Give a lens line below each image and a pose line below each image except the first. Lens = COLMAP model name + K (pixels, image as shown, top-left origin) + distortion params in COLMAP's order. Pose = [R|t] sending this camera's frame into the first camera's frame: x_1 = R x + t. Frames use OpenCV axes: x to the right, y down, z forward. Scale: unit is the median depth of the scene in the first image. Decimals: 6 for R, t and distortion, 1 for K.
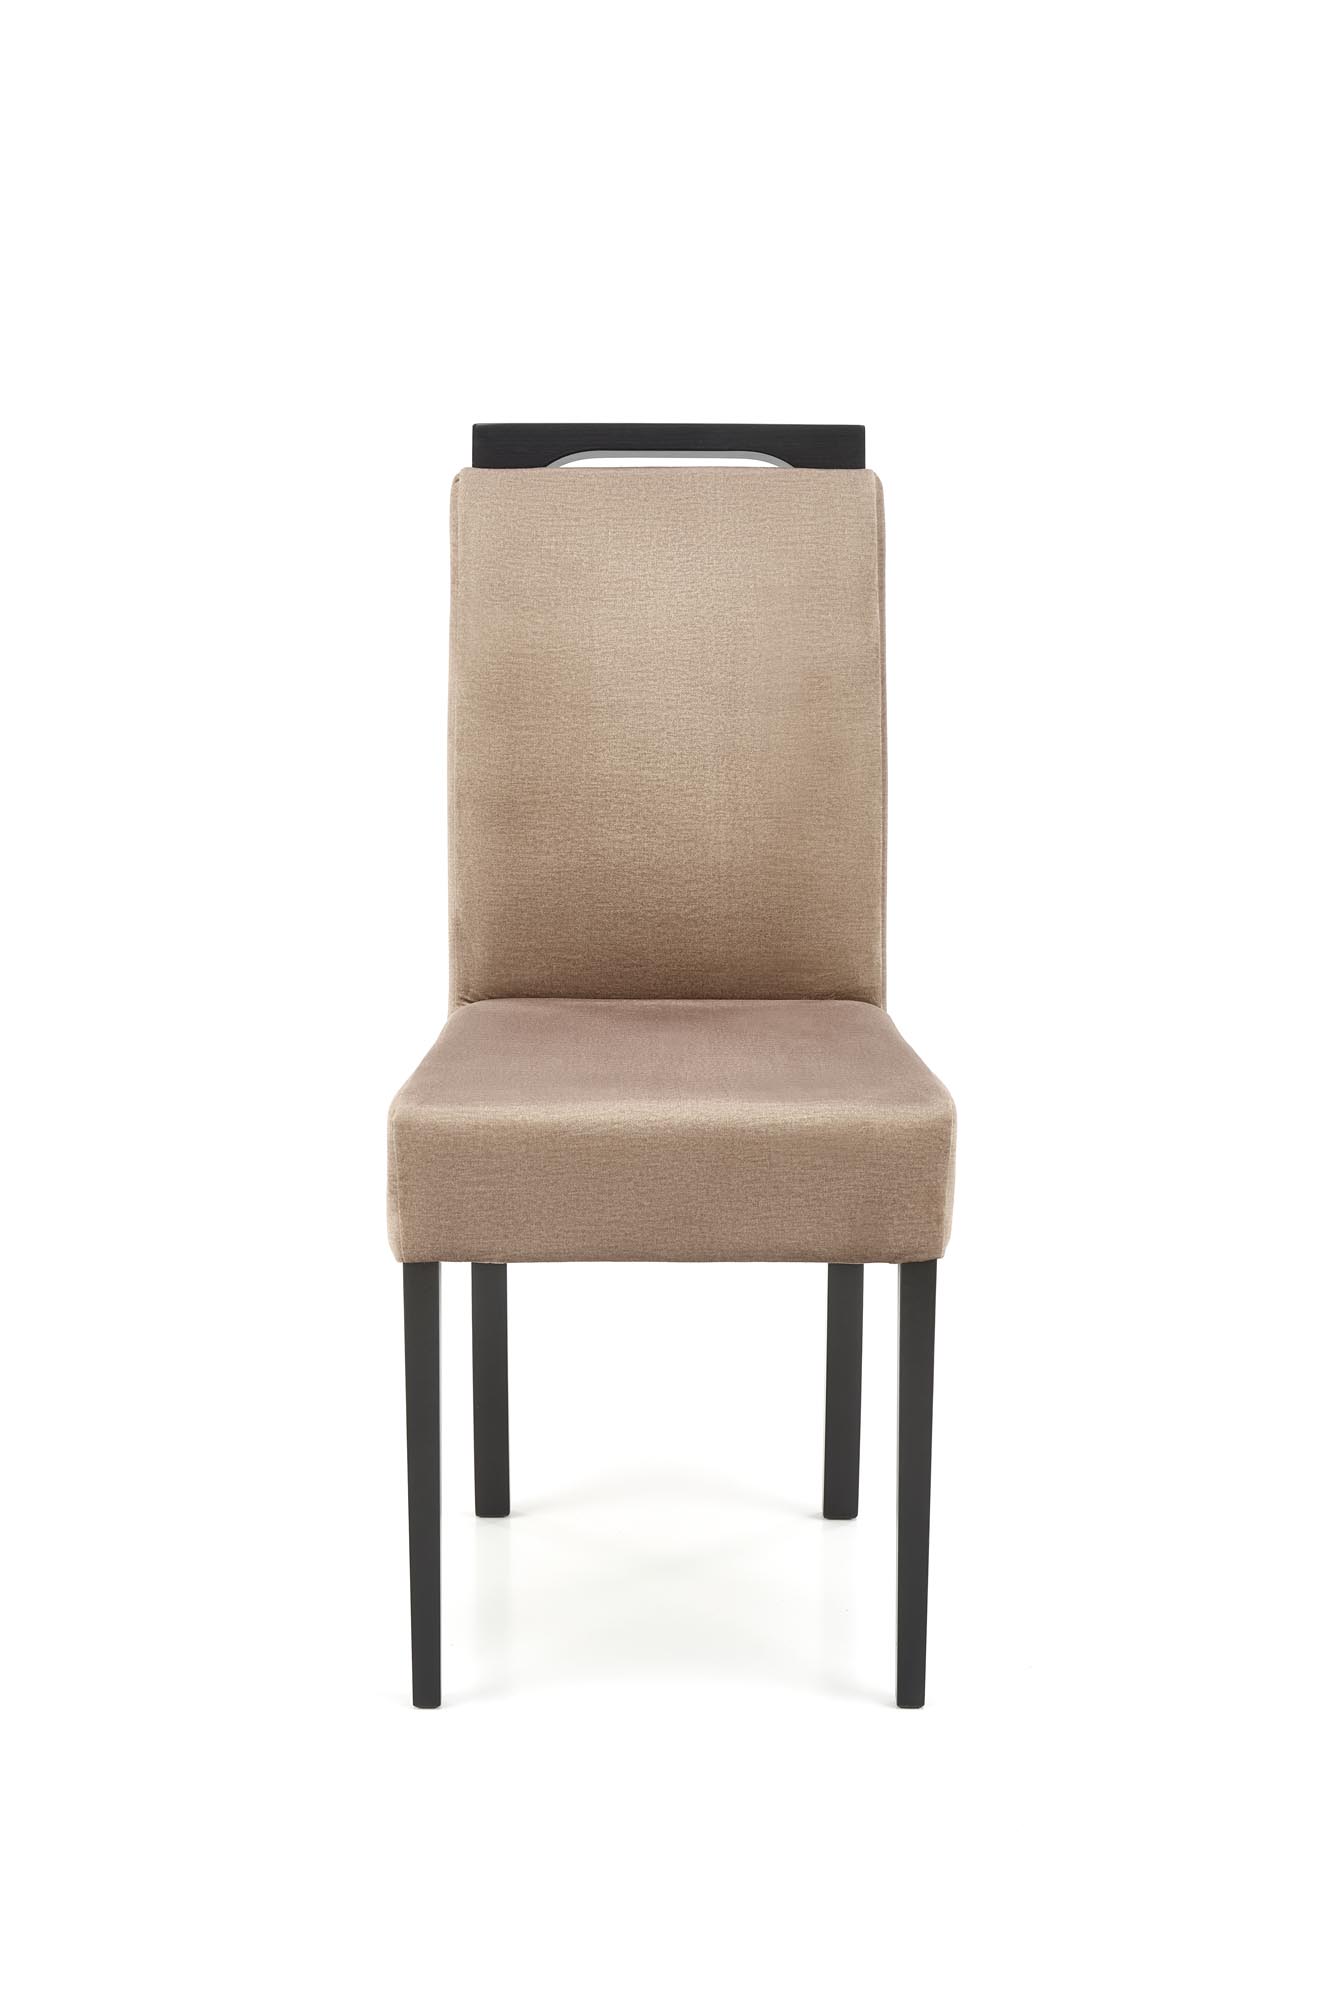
lens RADIAL K [[3976.6, 0, 667.4], [0, 3976.6, 996.8], [0, 0, 1]] dist [-0.074624, 0.000000]
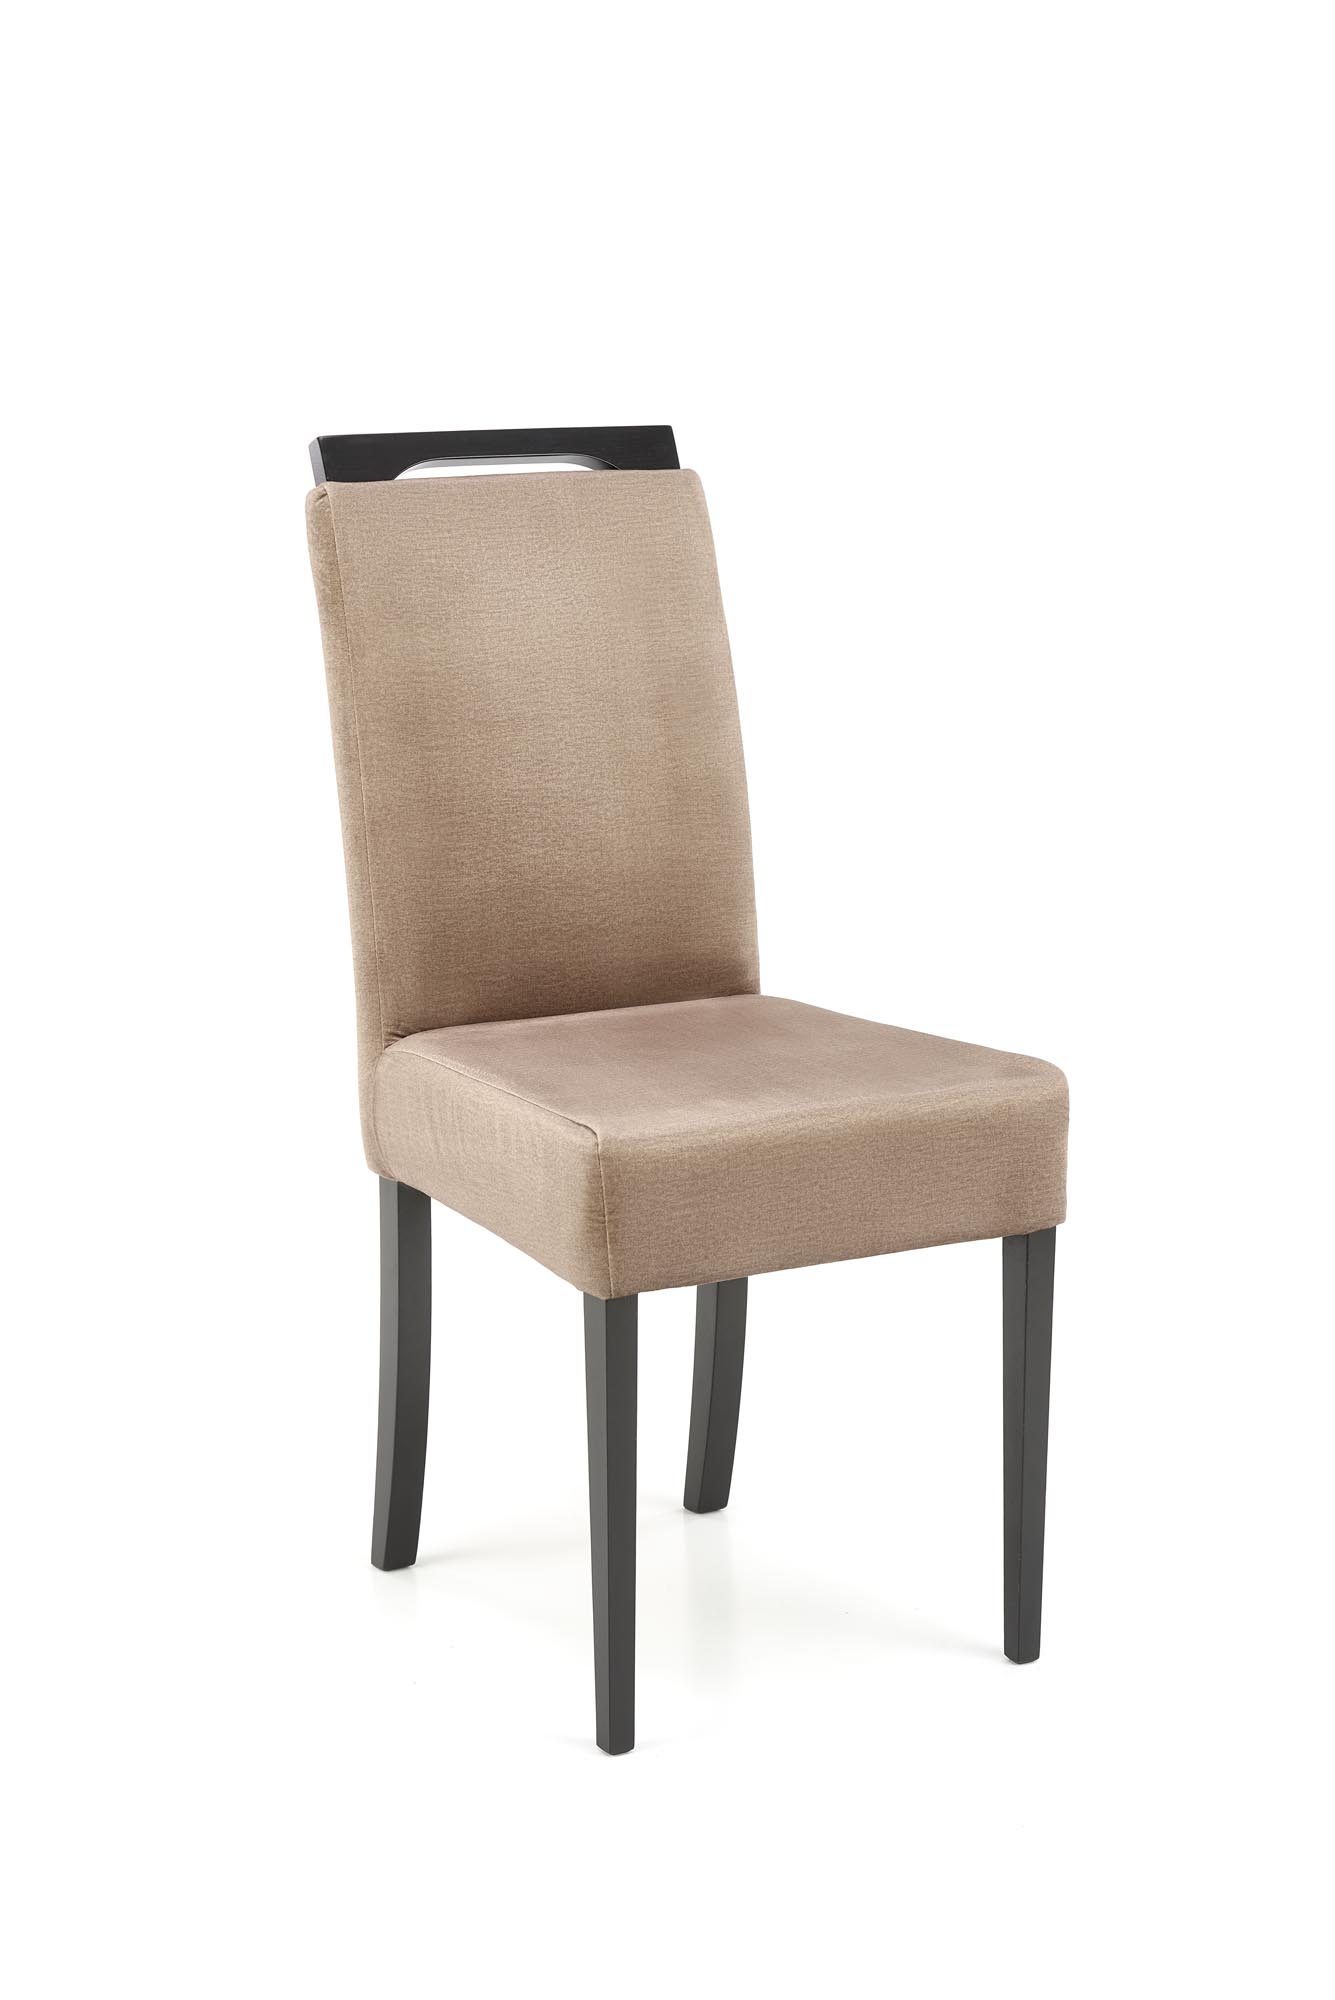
lens RADIAL K [[3976.6, 0, 666.5], [0, 3976.6, 1003.6], [0, 0, 1]] dist [-0.074624, 0.000000]
pose [[0.869111, -0.101934, 0.483999, -0.461301], [0.100640, 0.994508, 0.028733, -0.027876], [-0.484270, 0.023737, 0.874597, 0.127622]]
